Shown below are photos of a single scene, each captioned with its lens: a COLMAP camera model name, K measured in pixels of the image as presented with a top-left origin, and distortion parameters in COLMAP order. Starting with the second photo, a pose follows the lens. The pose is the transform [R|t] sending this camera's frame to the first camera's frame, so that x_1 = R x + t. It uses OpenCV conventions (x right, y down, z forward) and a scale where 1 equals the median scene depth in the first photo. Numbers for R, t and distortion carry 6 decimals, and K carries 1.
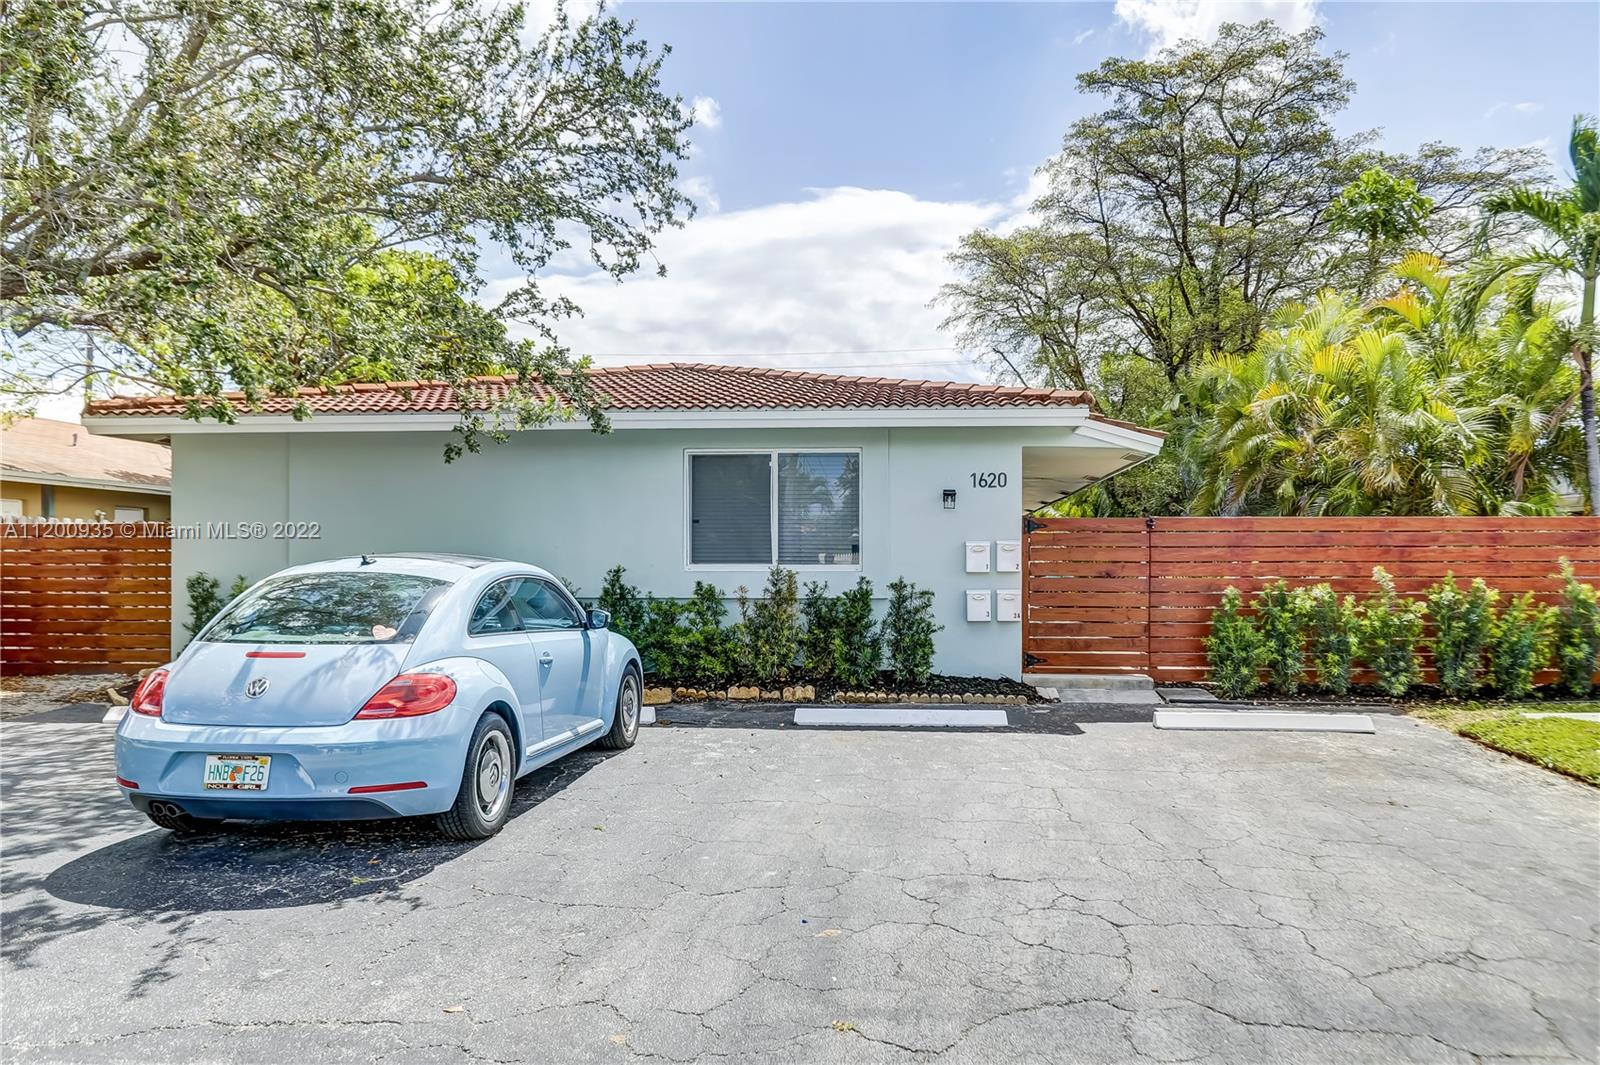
lens RADIAL K [[1068.1, 0, 800.7], [0, 1068.1, 573.7], [0, 0, 1]] dist [0.003074, 0.002700]
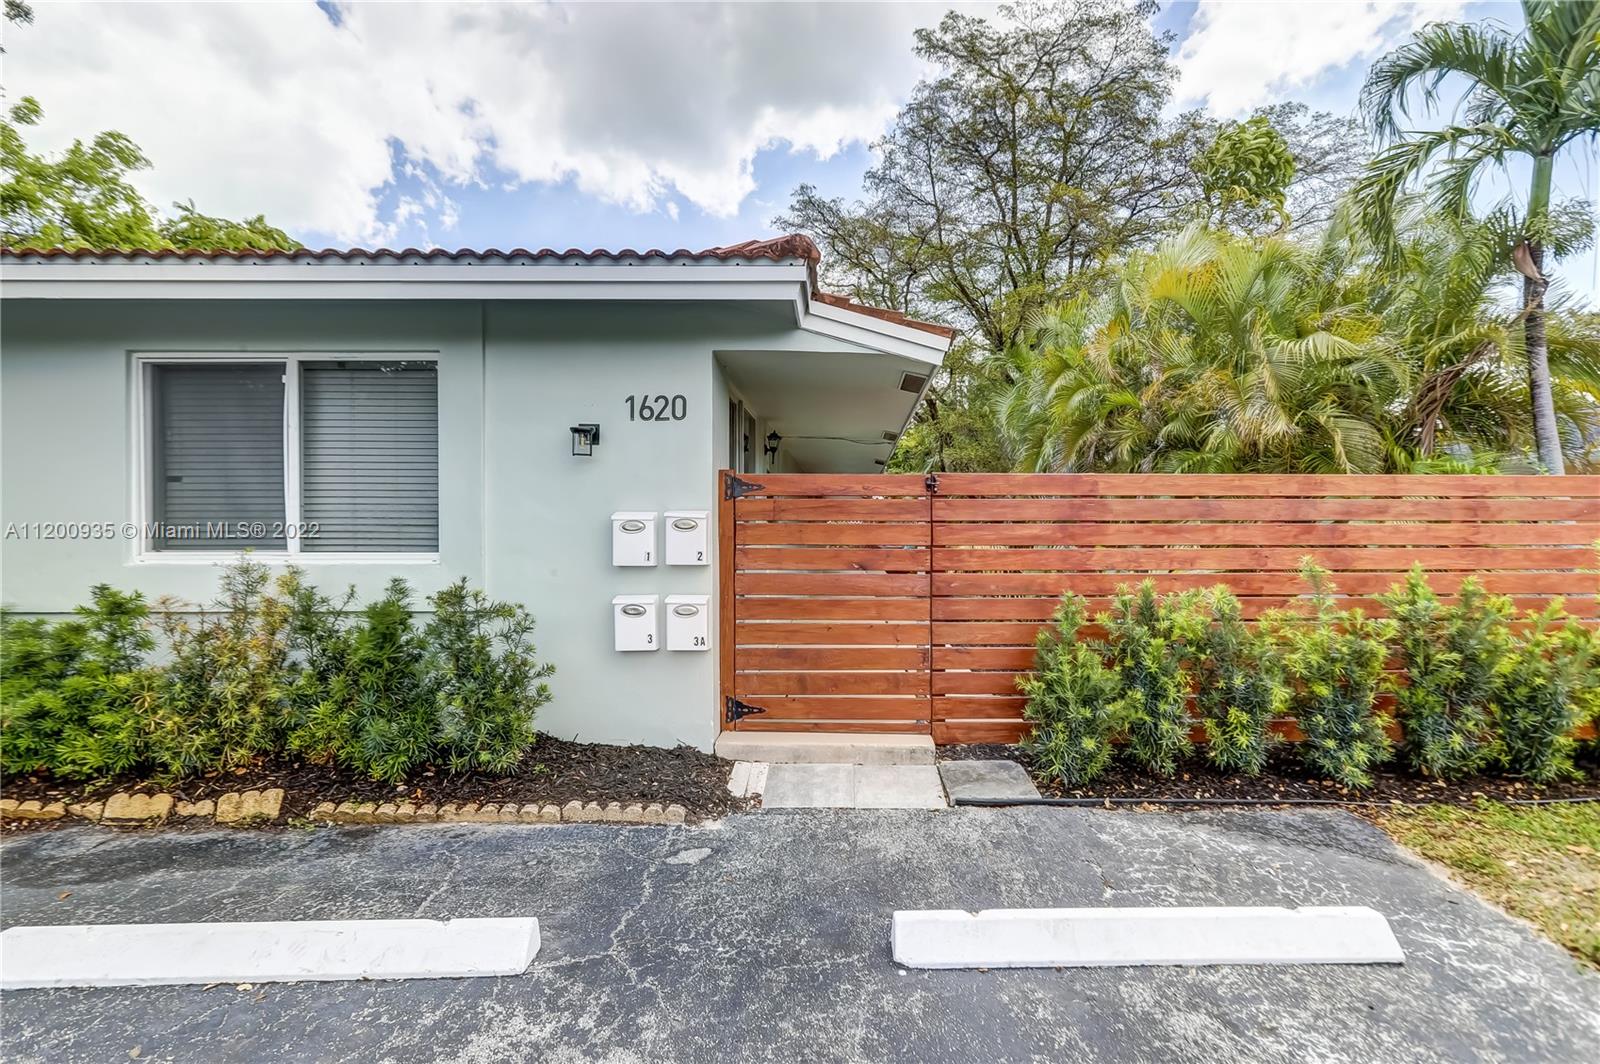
lens RADIAL K [[723.3, 0, 800.0], [0, 723.3, 532.0], [0, 0, 1]] dist [-0.003056, -0.000335]
pose [[0.998843, -0.001178, 0.048084, 0.241725], [0.001188, 0.999999, -0.000175, -0.020046], [-0.048083, 0.000232, 0.998843, 0.617301]]
